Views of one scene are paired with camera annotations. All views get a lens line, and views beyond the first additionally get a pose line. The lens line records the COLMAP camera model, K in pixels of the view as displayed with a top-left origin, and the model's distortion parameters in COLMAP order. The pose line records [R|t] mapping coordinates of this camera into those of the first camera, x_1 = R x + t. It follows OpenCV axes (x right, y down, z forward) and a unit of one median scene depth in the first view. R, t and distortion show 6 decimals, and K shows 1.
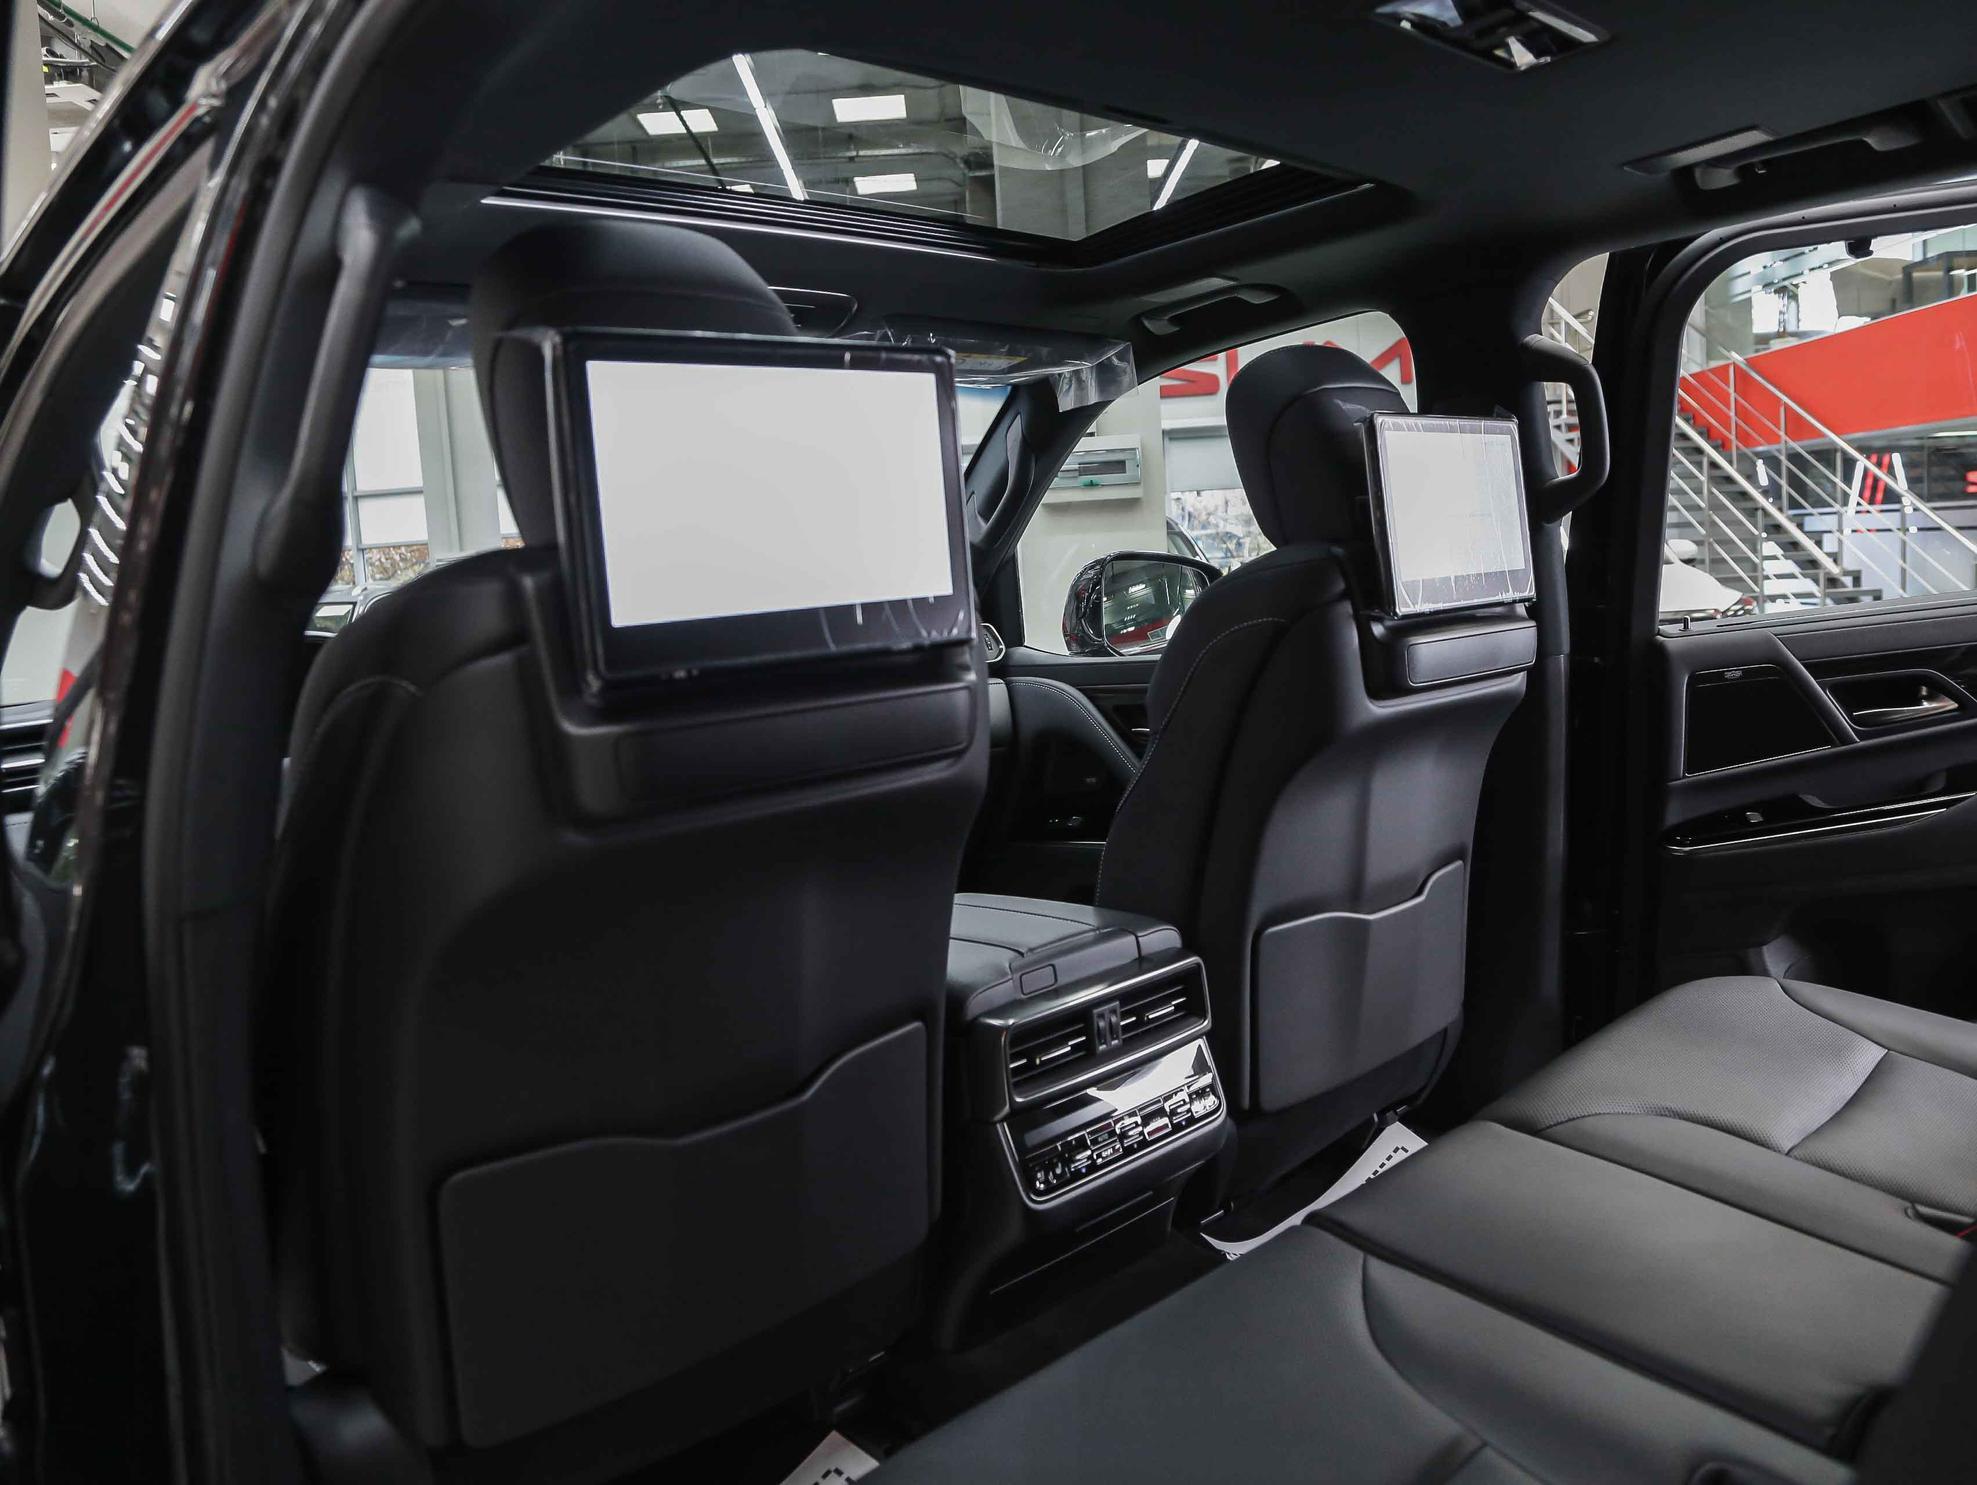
lens RADIAL K [[1543.0, 0, 988.2], [0, 1543.0, 779.5], [0, 0, 1]] dist [-0.094735, 0.036967]
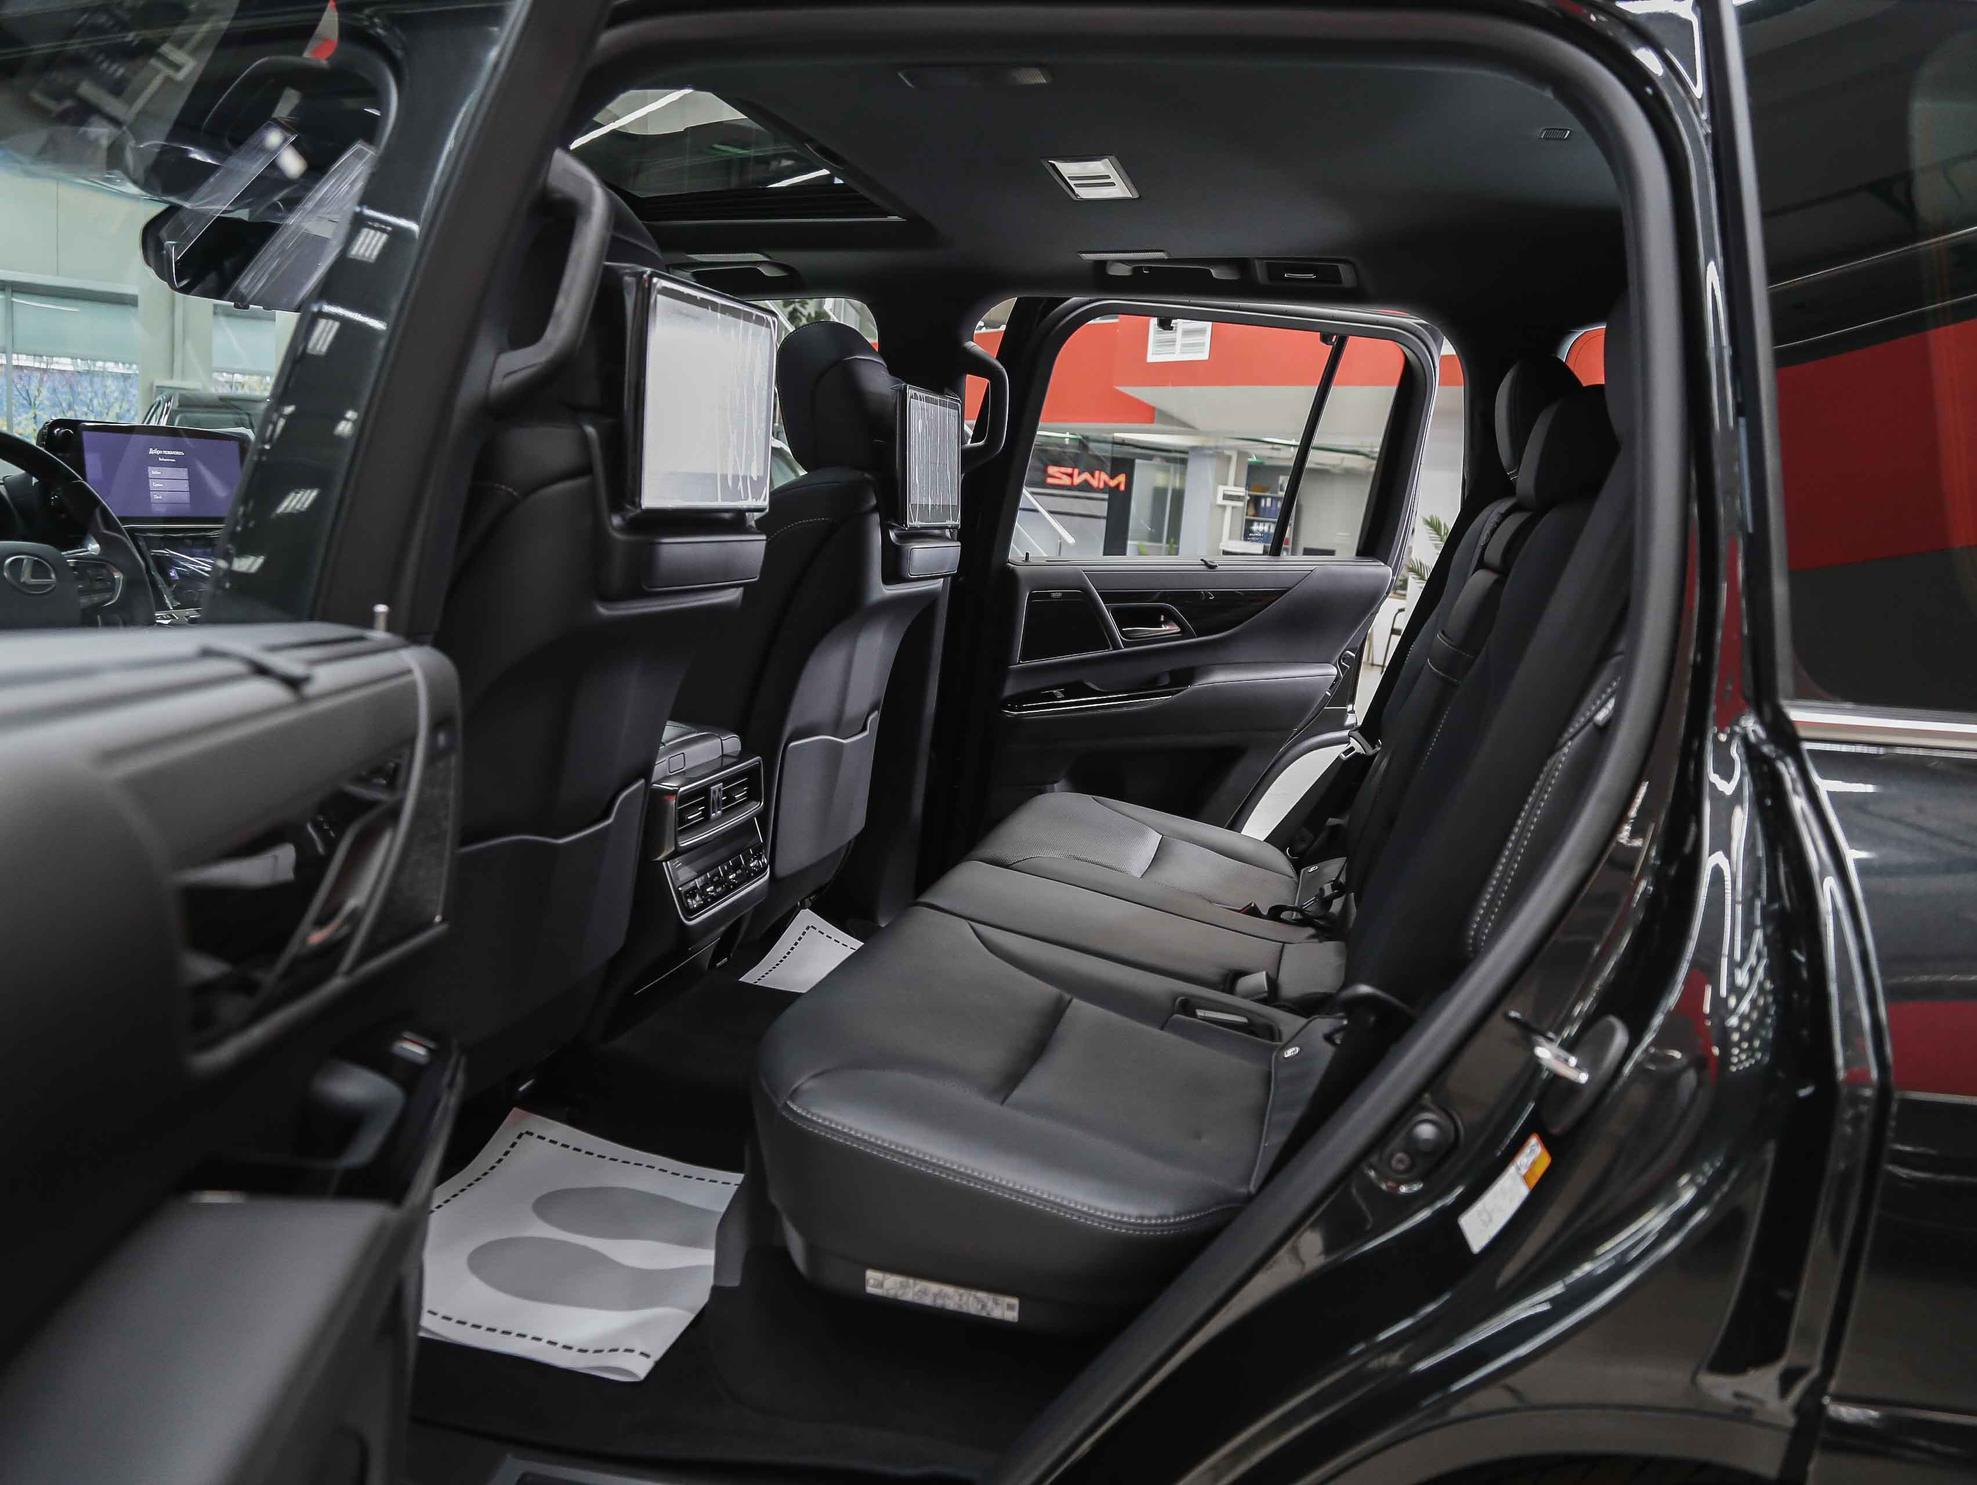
lens RADIAL K [[1543.0, 0, 988.2], [0, 1543.0, 779.5], [0, 0, 1]] dist [-0.094735, 0.036967]
pose [[0.834364, 0.034570, 0.550129, -0.412011], [-0.062622, 0.997515, 0.032292, 0.070759], [-0.547645, -0.061394, 0.834455, -0.242166]]
